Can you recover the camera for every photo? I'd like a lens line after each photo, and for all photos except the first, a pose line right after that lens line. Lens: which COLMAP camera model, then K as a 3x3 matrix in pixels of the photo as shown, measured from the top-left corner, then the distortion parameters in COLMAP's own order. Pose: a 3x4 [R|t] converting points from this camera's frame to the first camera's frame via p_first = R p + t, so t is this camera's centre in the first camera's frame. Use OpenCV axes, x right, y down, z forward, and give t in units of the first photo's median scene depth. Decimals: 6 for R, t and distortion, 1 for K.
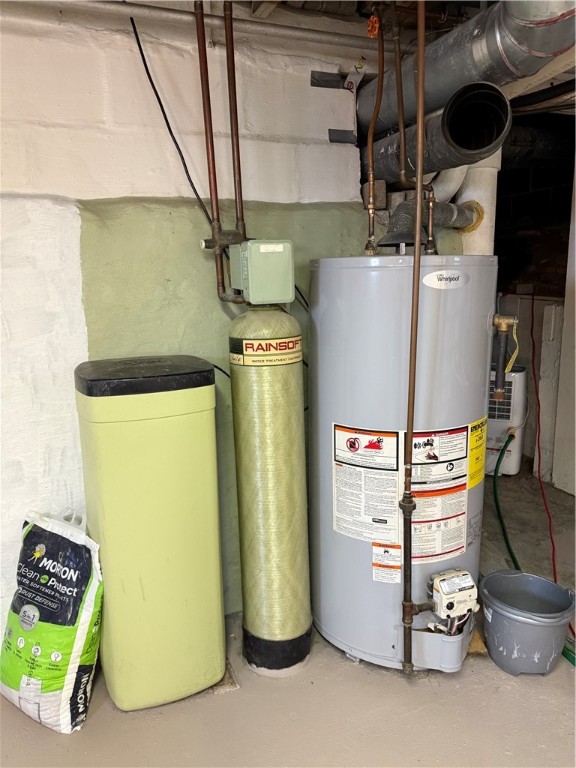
lens RADIAL K [[542.2, 0, 288.1], [0, 542.2, 380.1], [0, 0, 1]] dist [0.036711, -0.001073]
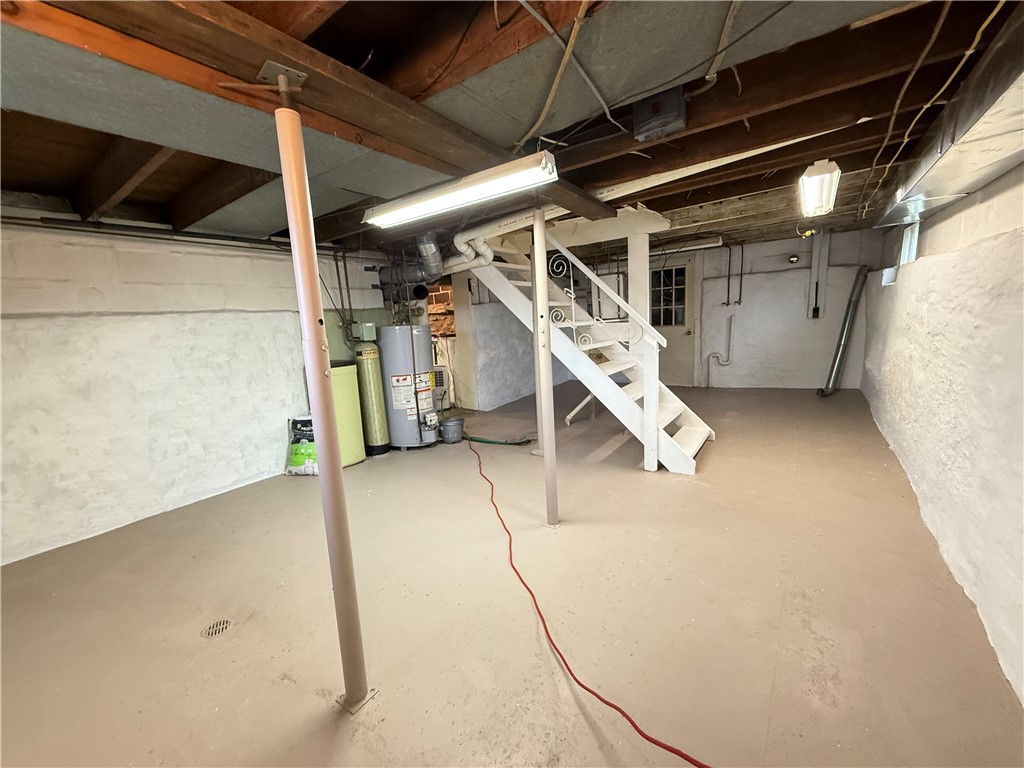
lens RADIAL K [[409.3, 0, 508.5], [0, 409.3, 385.1], [0, 0, 1]] dist [-0.002067, 0.000690]
pose [[0.855502, -0.103399, 0.507371, -0.593451], [0.135611, 0.990399, -0.026823, 0.310032], [-0.499727, 0.091752, 0.861310, -1.557019]]
